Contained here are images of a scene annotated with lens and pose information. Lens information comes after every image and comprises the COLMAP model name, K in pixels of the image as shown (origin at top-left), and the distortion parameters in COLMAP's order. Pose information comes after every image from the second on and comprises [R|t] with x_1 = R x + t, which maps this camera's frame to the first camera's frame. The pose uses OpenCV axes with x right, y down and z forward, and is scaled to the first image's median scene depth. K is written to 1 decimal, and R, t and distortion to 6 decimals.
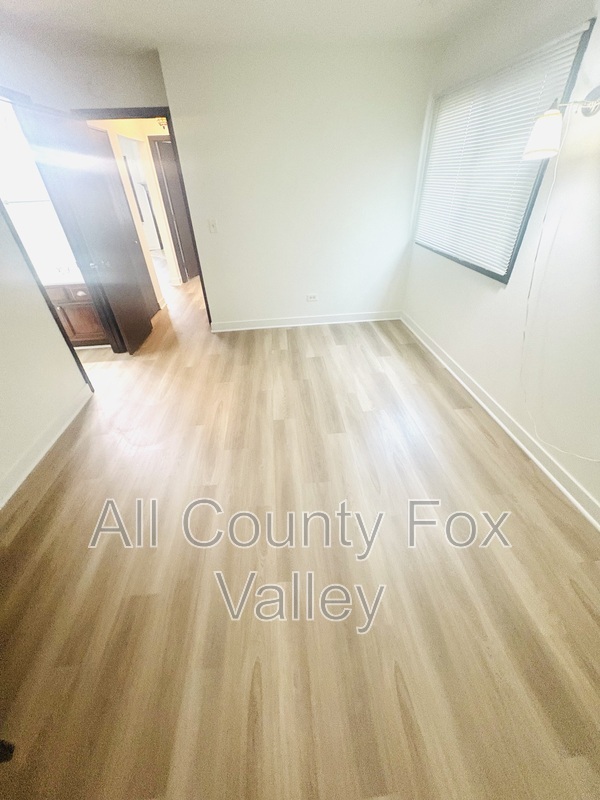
lens RADIAL K [[320.1, 0, 298.8], [0, 320.1, 398.9], [0, 0, 1]] dist [0.000771, 0.000296]
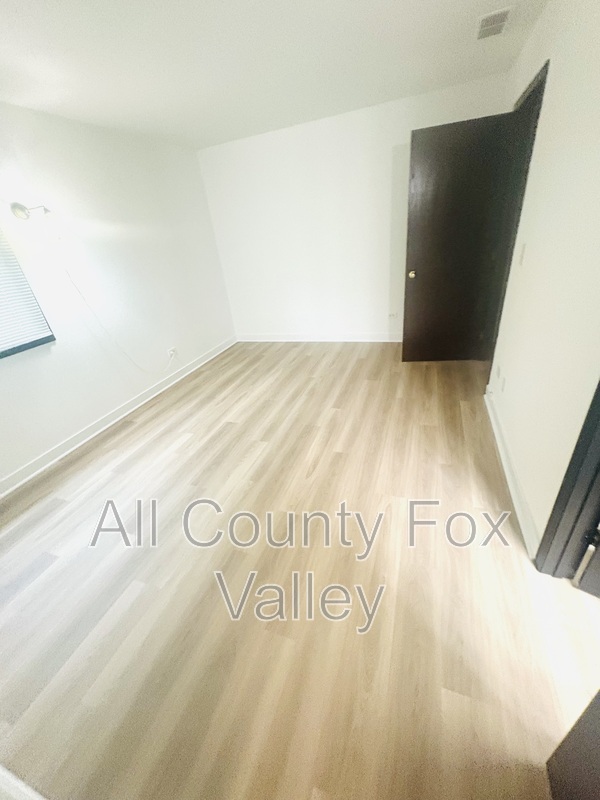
lens RADIAL K [[320.1, 0, 298.5], [0, 320.1, 401.0], [0, 0, 1]] dist [0.000771, 0.000296]
pose [[-0.897012, -0.077980, 0.435073, -0.574498], [0.357370, 0.451290, 0.817694, -0.759625], [-0.260107, 0.888964, -0.376945, 1.191075]]
